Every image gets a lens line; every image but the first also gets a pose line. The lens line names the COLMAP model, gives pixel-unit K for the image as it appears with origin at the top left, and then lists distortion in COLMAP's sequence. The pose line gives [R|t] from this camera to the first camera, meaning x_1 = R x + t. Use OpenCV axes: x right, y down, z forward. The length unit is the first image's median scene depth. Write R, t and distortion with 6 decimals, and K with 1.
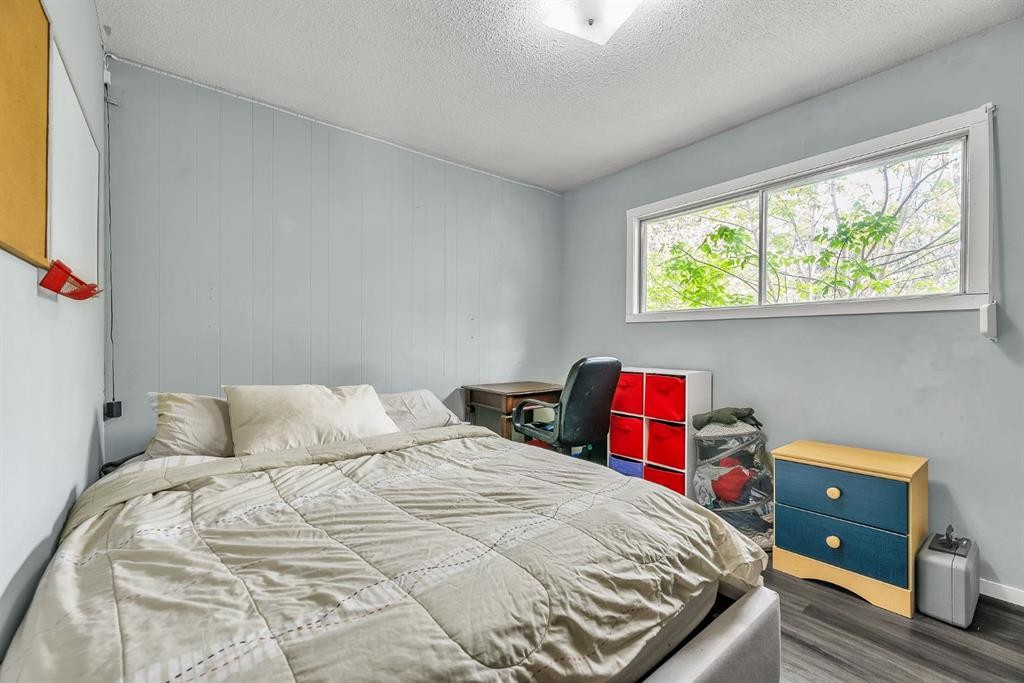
lens RADIAL K [[441.1, 0, 507.7], [0, 441.1, 341.1], [0, 0, 1]] dist [0.011890, -0.002444]
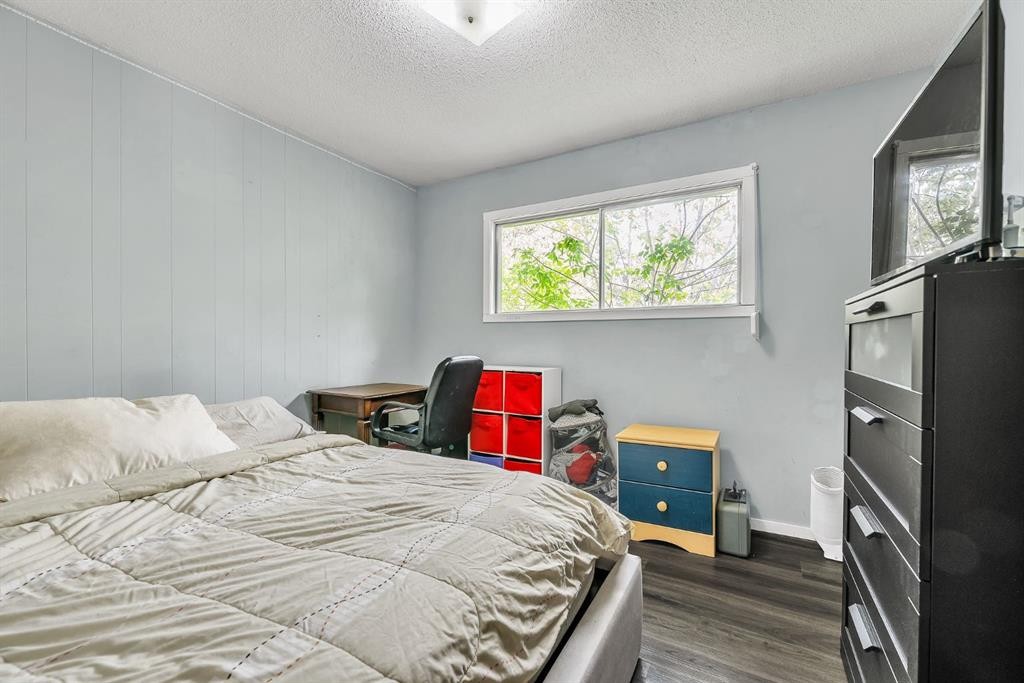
lens RADIAL K [[441.1, 0, 511.5], [0, 441.1, 342.1], [0, 0, 1]] dist [0.011890, -0.002444]
pose [[0.926960, -0.000818, 0.375160, -0.098099], [-0.000786, 0.999991, 0.004124, -0.000222], [-0.375160, -0.004118, 0.926951, 0.037935]]
